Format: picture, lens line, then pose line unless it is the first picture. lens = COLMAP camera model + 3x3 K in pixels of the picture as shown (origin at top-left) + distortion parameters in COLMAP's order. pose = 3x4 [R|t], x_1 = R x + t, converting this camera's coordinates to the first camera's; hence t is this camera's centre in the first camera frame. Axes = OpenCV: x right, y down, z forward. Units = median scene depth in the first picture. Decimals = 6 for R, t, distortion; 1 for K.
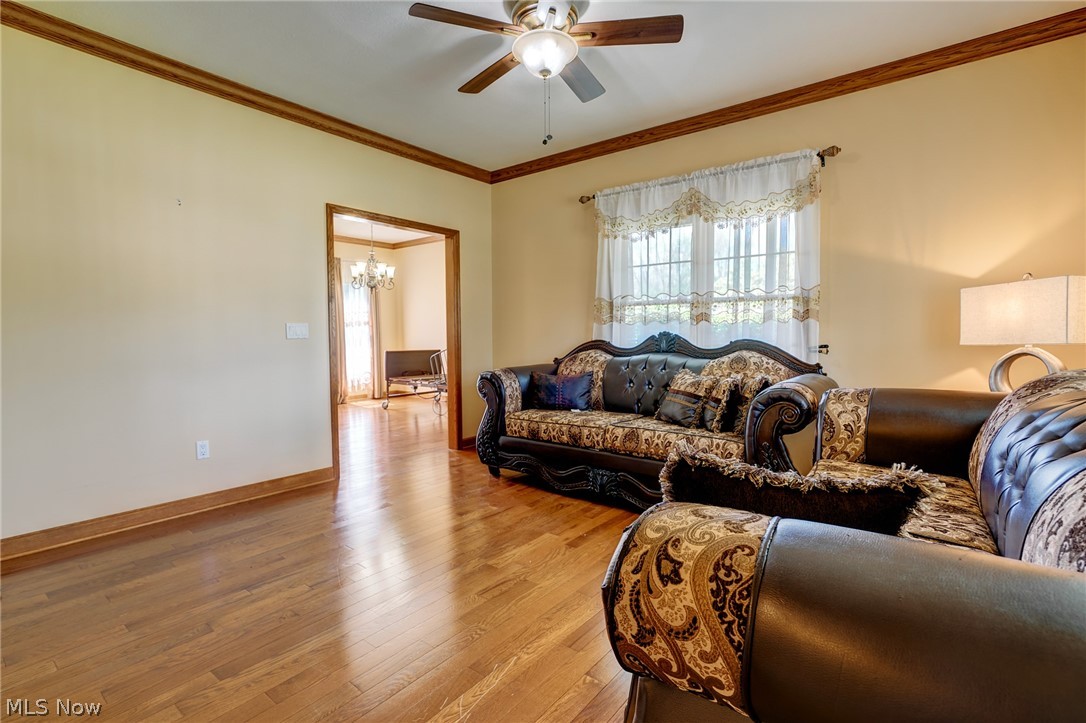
lens RADIAL K [[500.7, 0, 542.6], [0, 500.7, 358.2], [0, 0, 1]] dist [-0.027701, 0.013871]
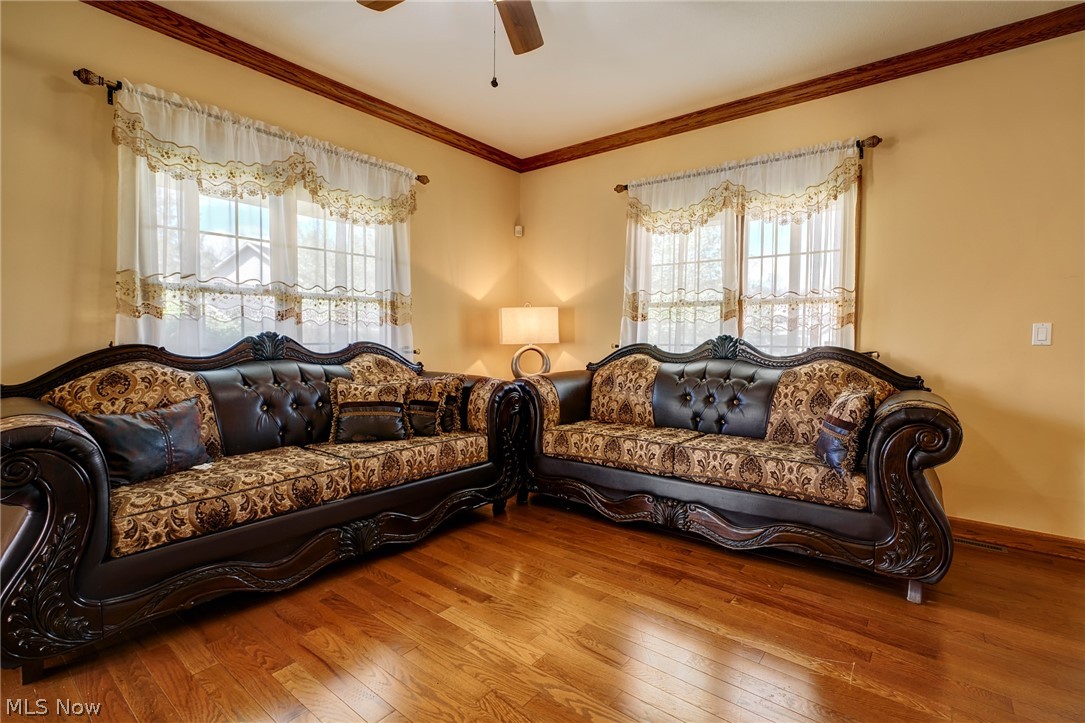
lens RADIAL K [[500.3, 0, 542.9], [0, 500.3, 362.3], [0, 0, 1]] dist [-0.027701, 0.013871]
pose [[0.026951, -0.035536, 0.999005, -0.528896], [0.049759, 0.998177, 0.034164, -0.015936], [-0.998398, 0.048788, 0.028670, 0.640722]]
